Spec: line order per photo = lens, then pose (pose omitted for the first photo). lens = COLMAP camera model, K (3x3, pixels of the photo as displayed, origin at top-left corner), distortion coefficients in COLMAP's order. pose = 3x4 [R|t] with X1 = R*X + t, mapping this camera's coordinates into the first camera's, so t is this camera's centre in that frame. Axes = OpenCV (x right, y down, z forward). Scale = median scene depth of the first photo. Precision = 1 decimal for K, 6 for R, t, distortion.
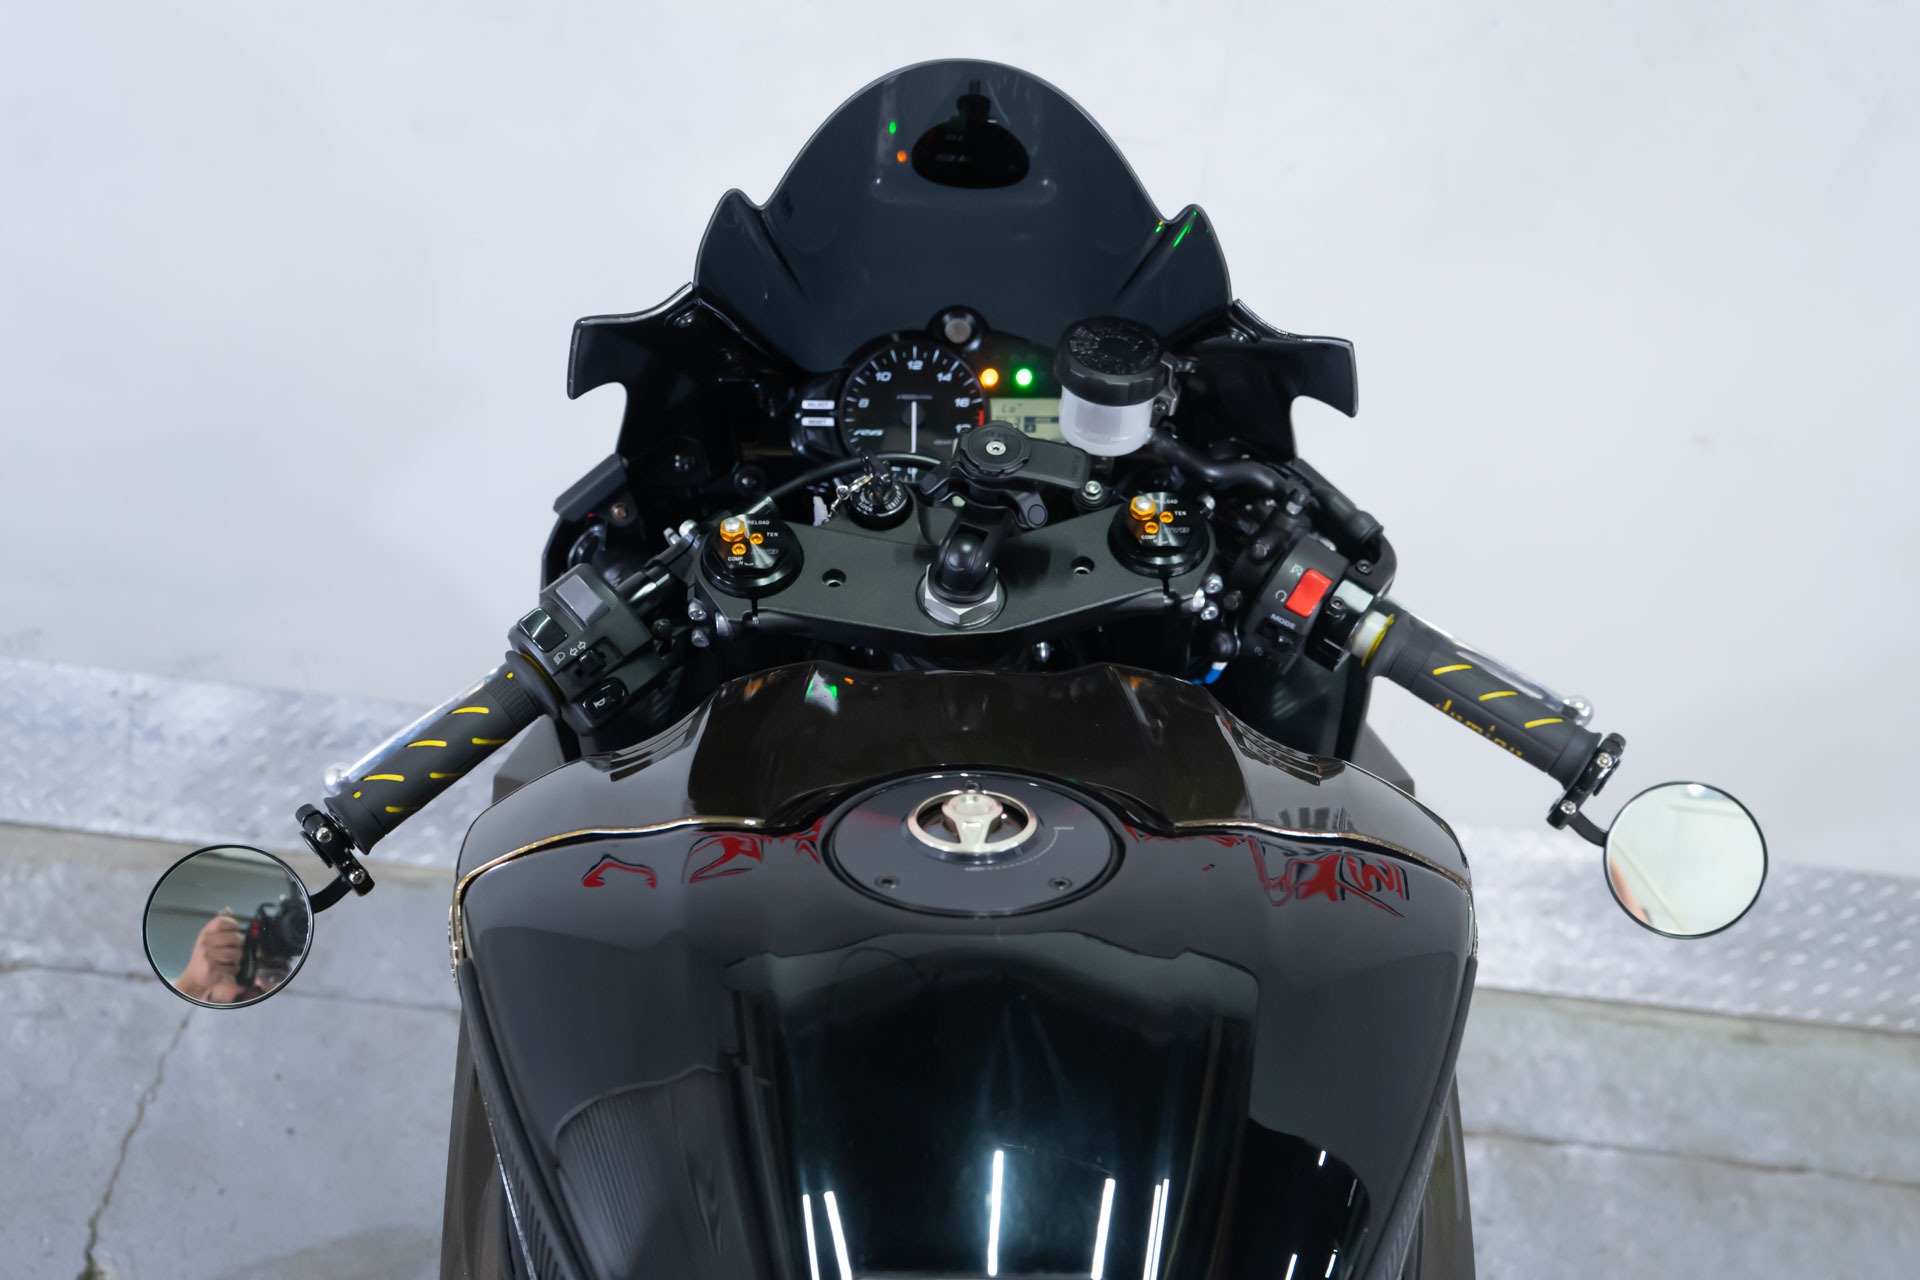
lens RADIAL K [[2398.0, 0, 965.5], [0, 2398.0, 631.3], [0, 0, 1]] dist [0.034126, 0.000000]
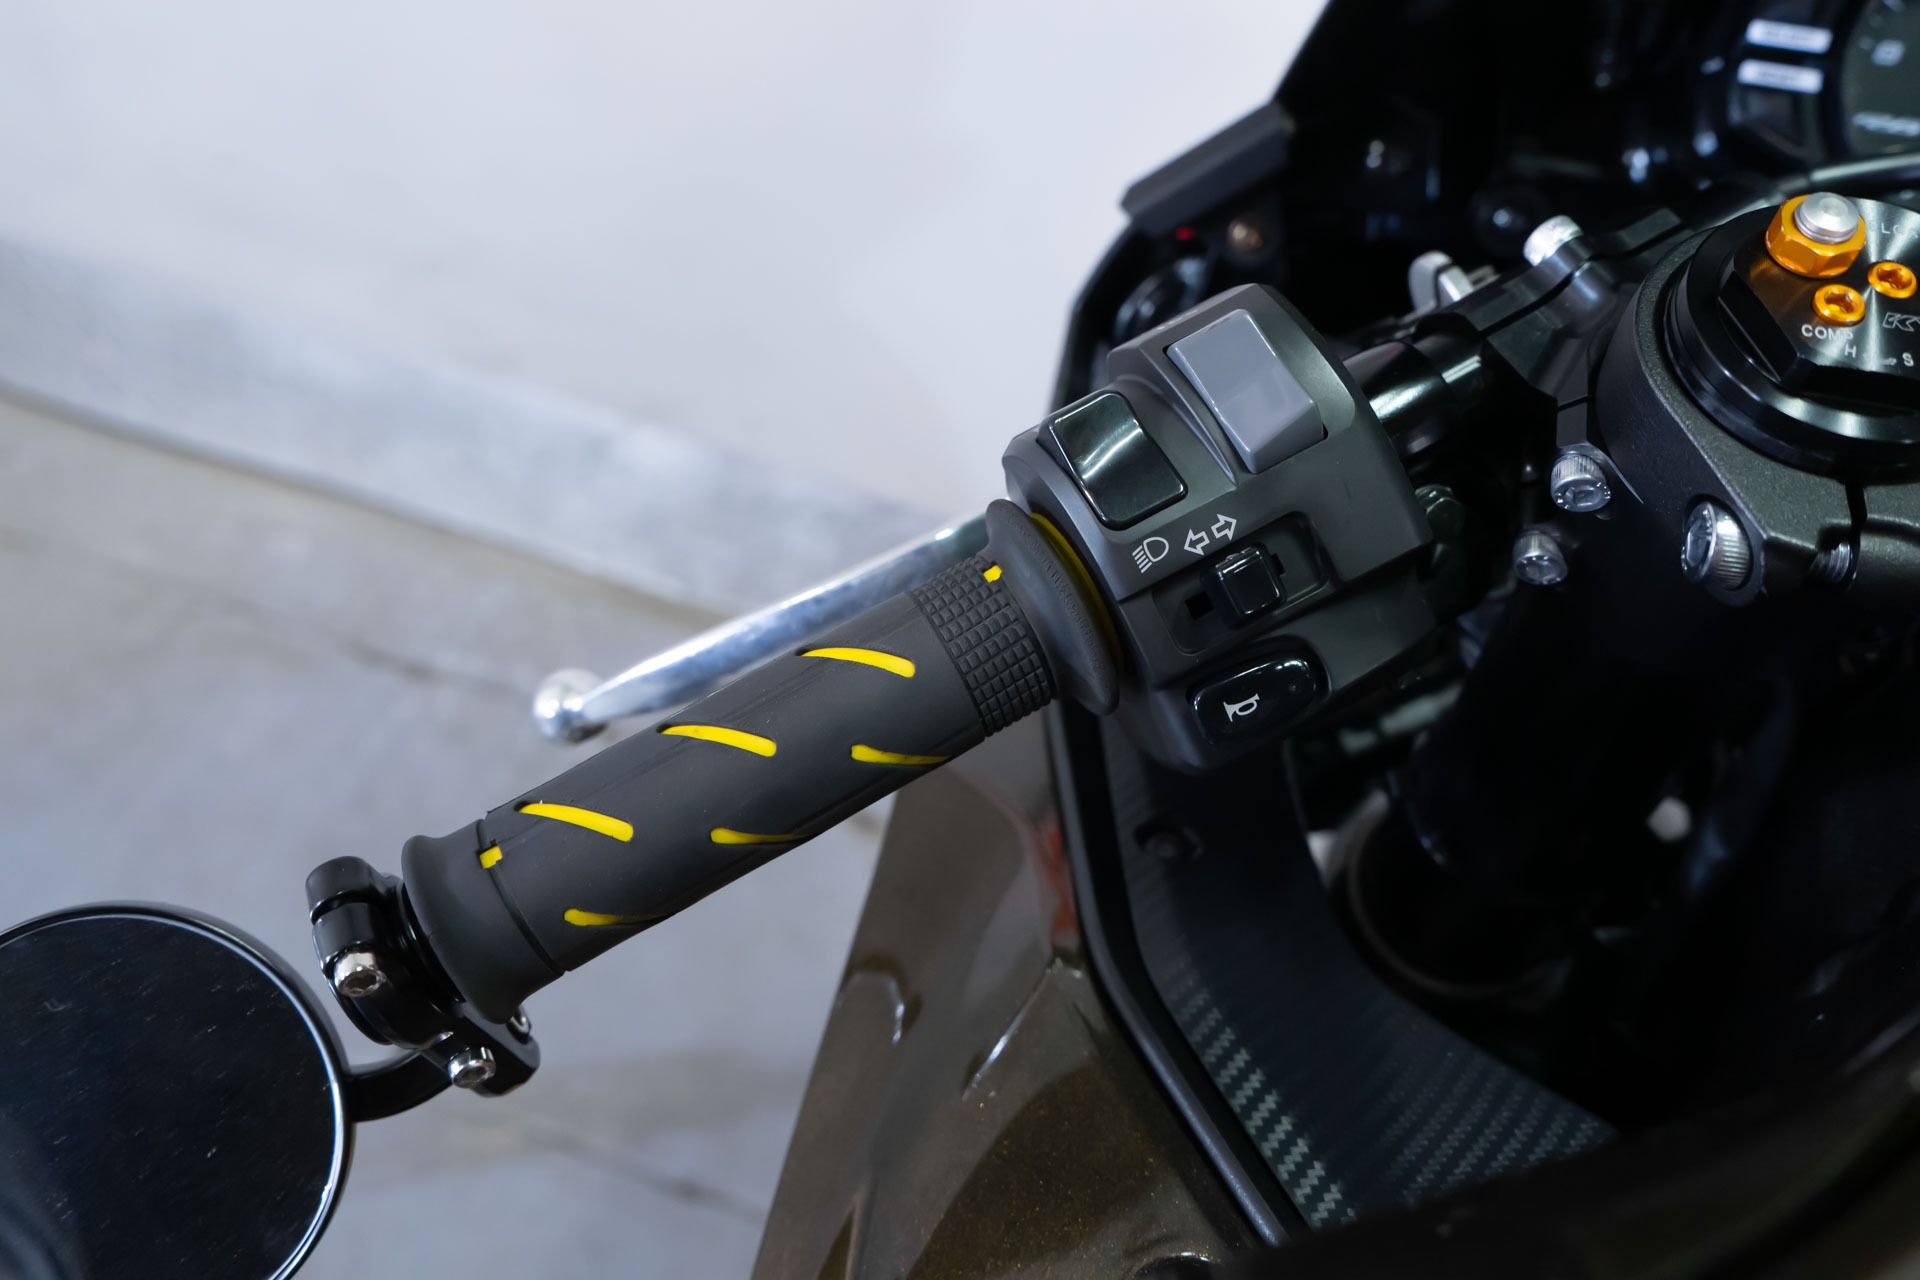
lens RADIAL K [[1541.2, 0, 965.0], [0, 1541.2, 635.5], [0, 0, 1]] dist [-0.012721, 0.003557]
pose [[0.968891, 0.192264, -0.155834, -0.141157], [-0.172879, 0.976361, 0.129741, -0.000662], [0.177095, -0.098764, 0.979226, 0.701791]]
